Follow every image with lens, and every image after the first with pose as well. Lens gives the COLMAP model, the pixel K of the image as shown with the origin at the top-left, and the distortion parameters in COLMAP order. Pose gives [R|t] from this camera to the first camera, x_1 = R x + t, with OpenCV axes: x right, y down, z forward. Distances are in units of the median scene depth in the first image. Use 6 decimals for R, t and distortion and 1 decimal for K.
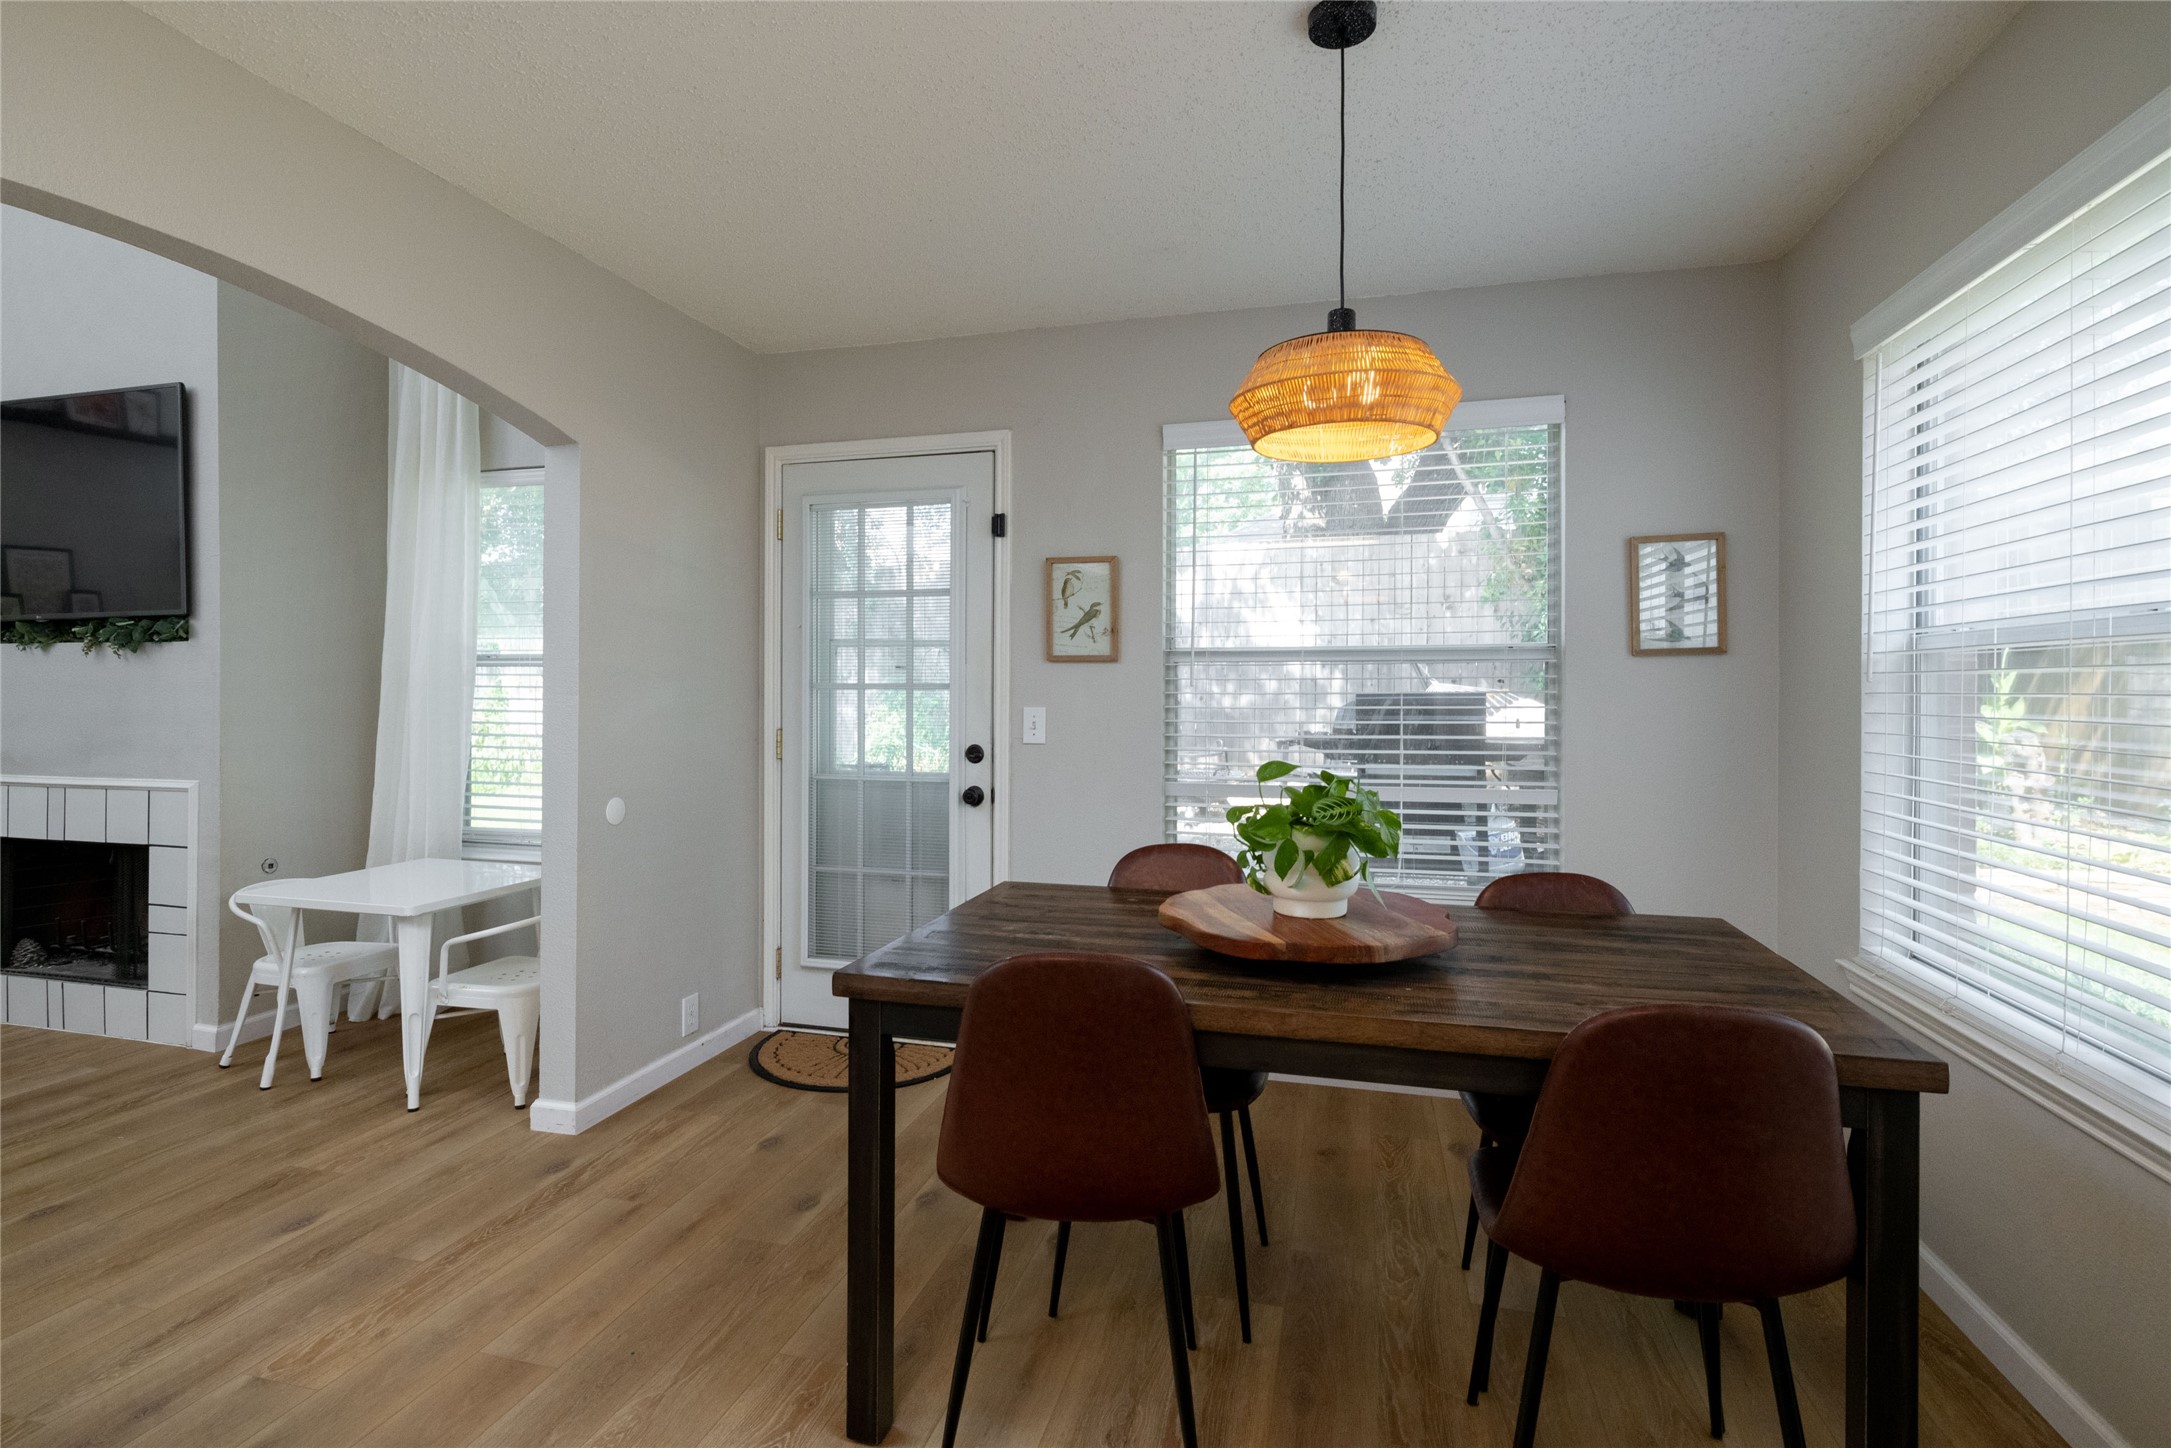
lens RADIAL K [[1049.7, 0, 1069.9], [0, 1049.7, 699.0], [0, 0, 1]] dist [-0.005233, -0.001143]
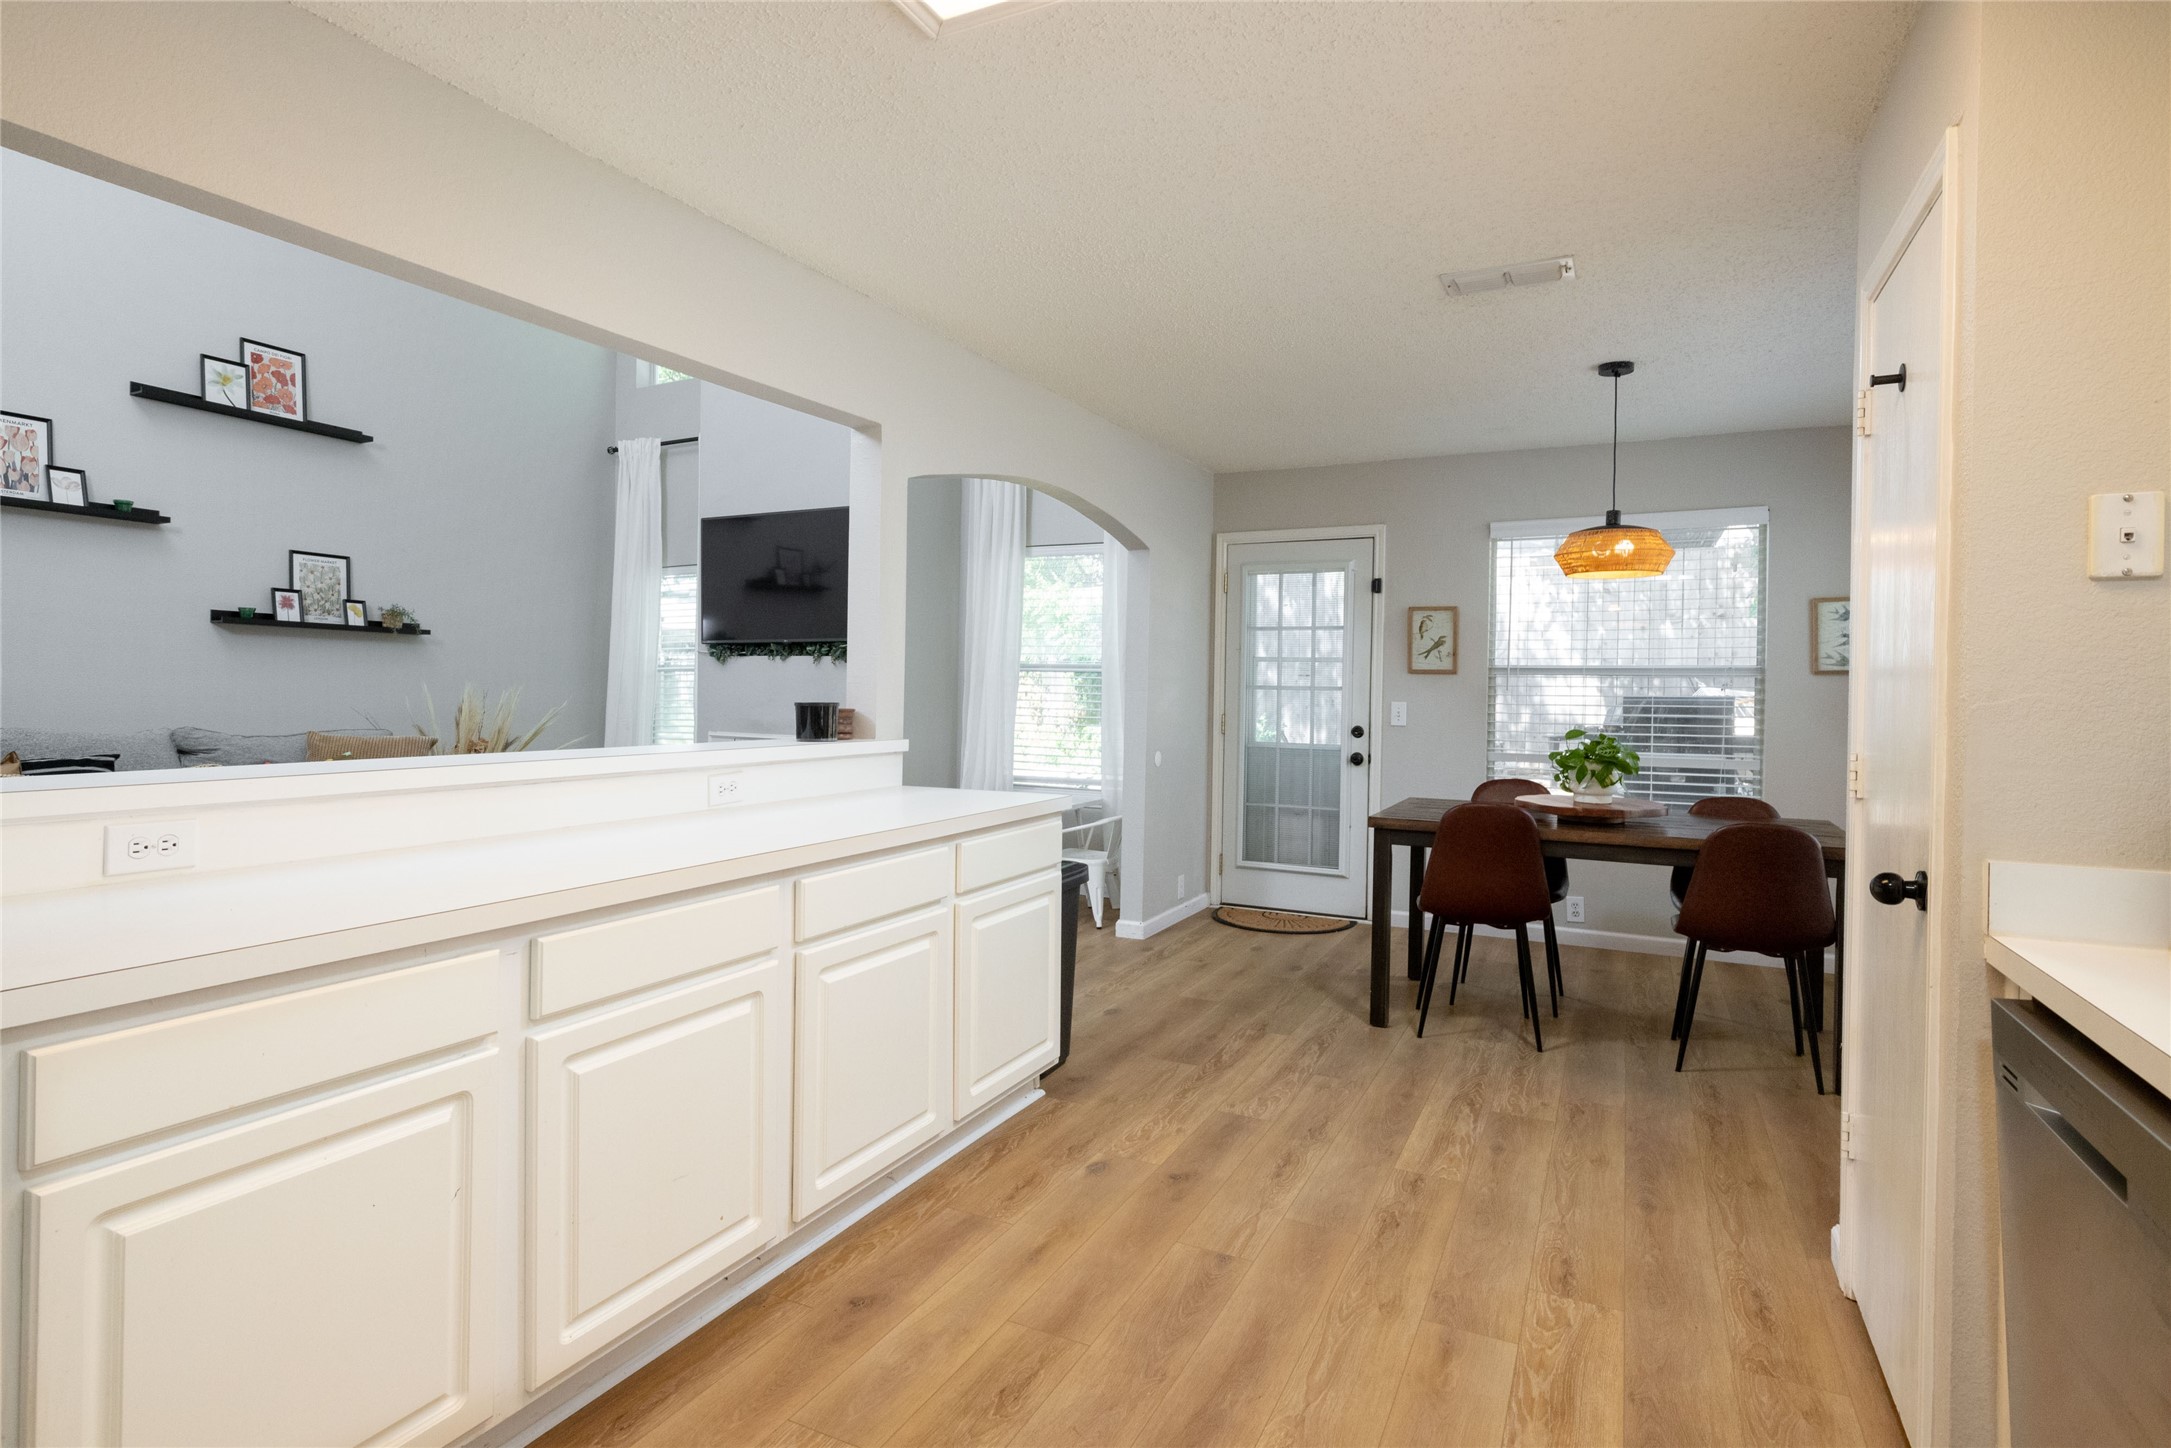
lens RADIAL K [[1103.5, 0, 1074.7], [0, 1103.5, 695.1], [0, 0, 1]] dist [-0.001687, -0.000052]
pose [[0.979789, 0.013209, -0.199597, -0.181713], [-0.013211, 0.999912, 0.001320, 0.000870], [0.199597, 0.001344, 0.979877, -0.712559]]
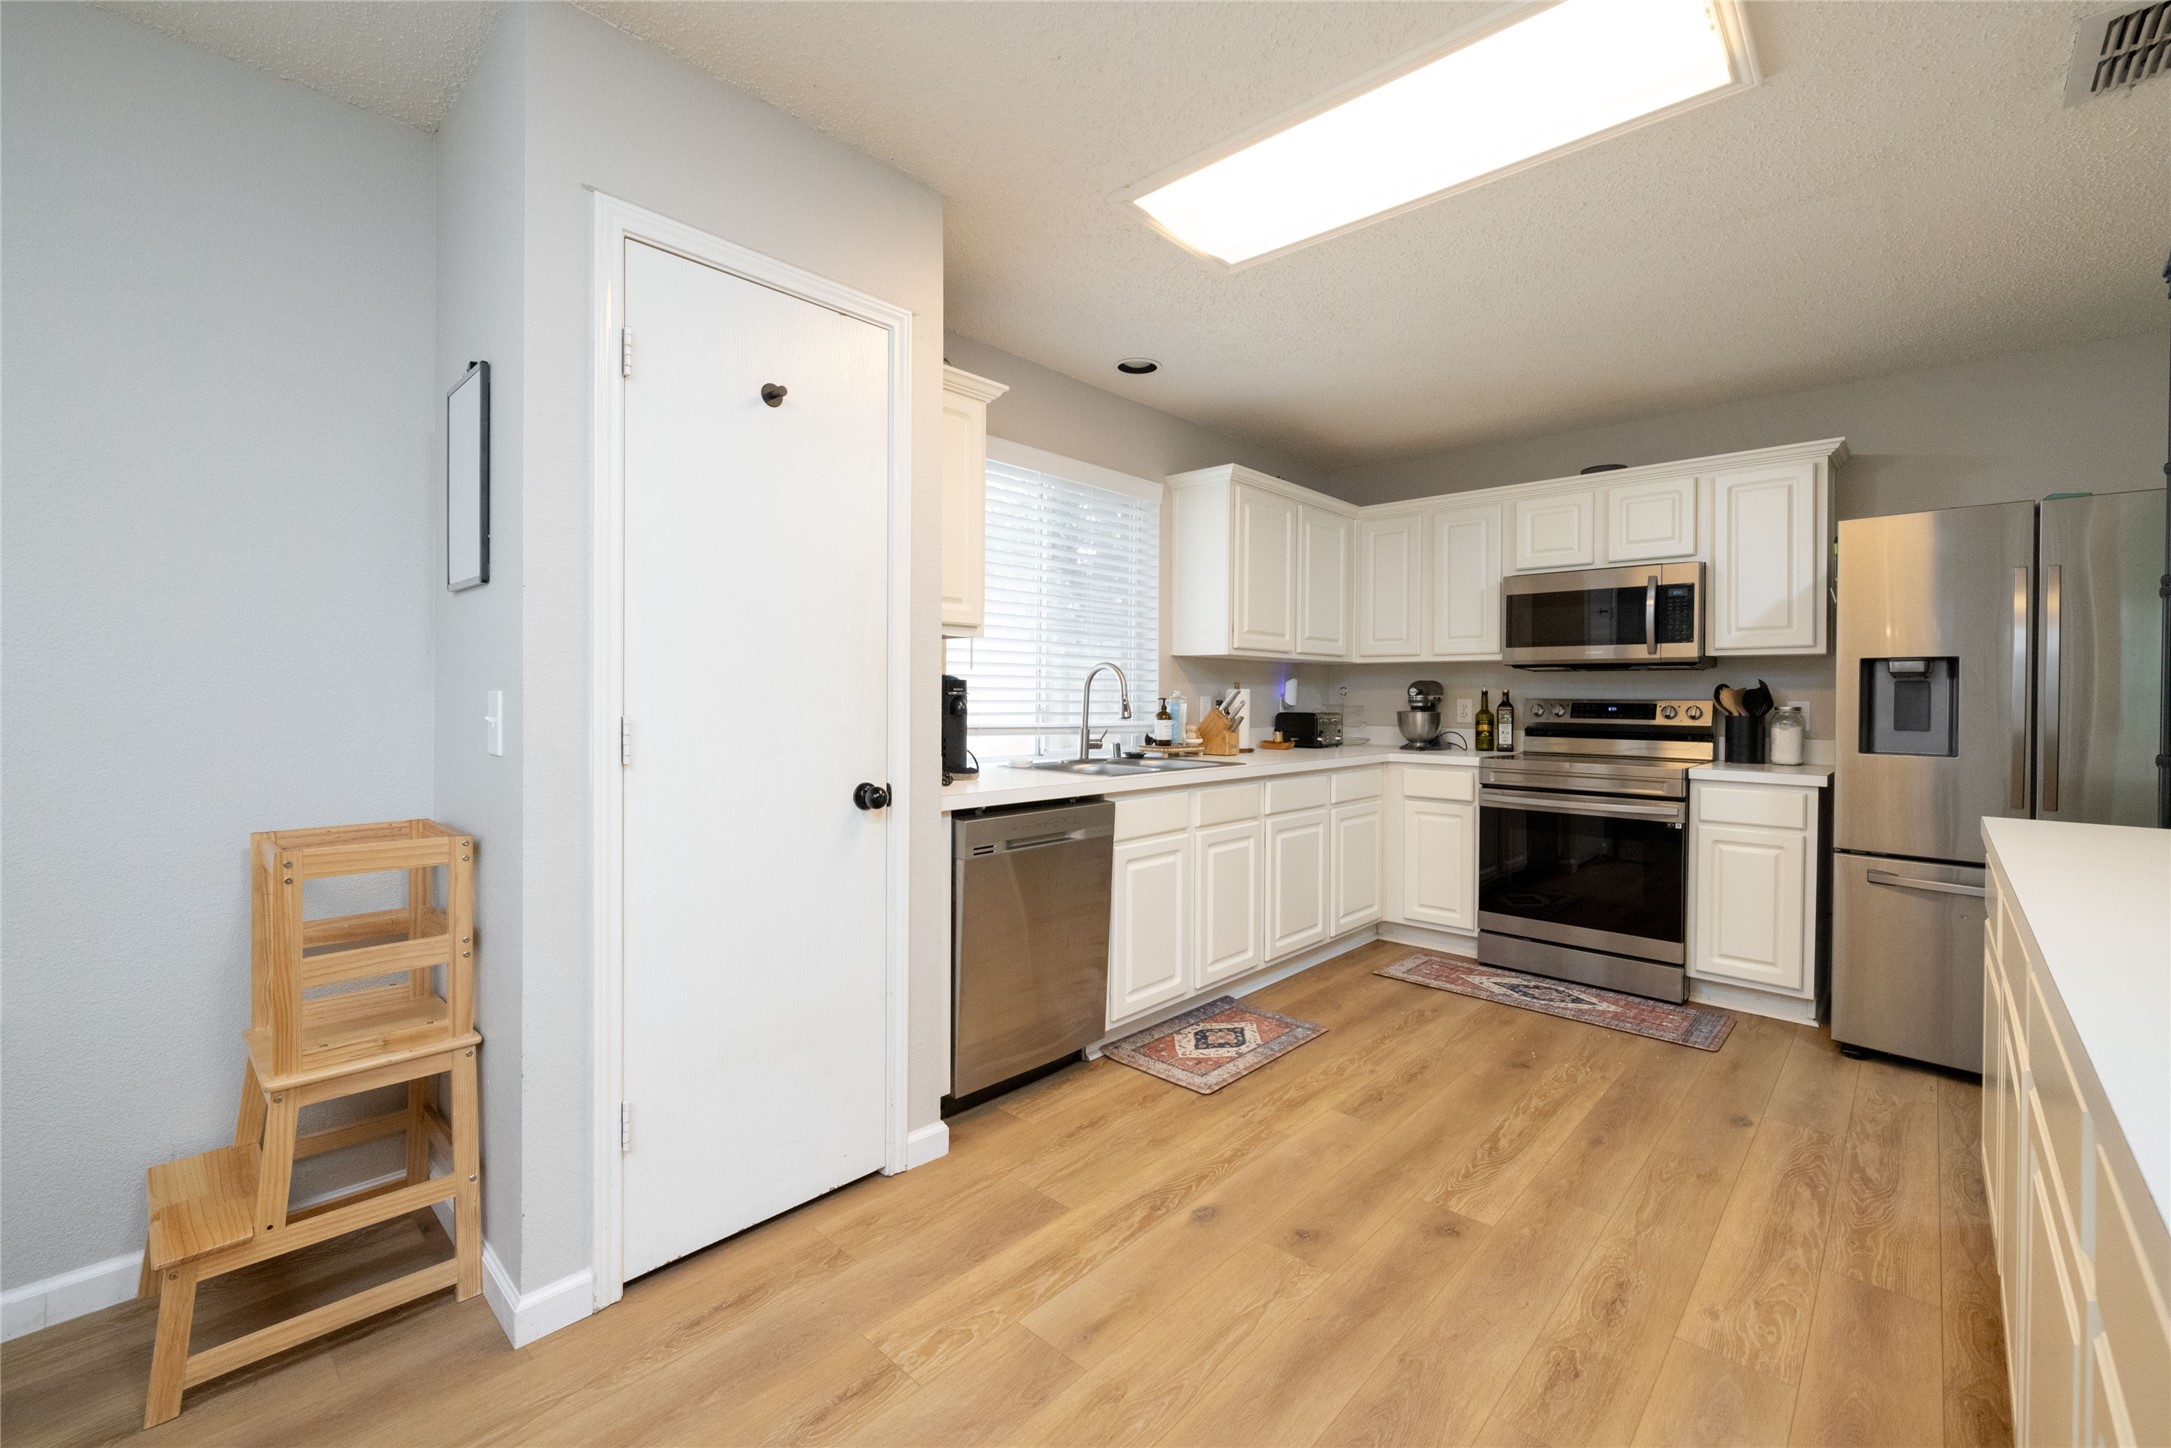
lens RADIAL K [[903.5, 0, 1074.9], [0, 903.5, 702.5], [0, 0, 1]] dist [-0.000547, -0.000026]
pose [[-0.879642, -0.012780, 0.475465, -0.312125], [-0.007216, 0.999882, 0.013526, 0.013797], [-0.475582, 0.008467, -0.879631, 0.326168]]
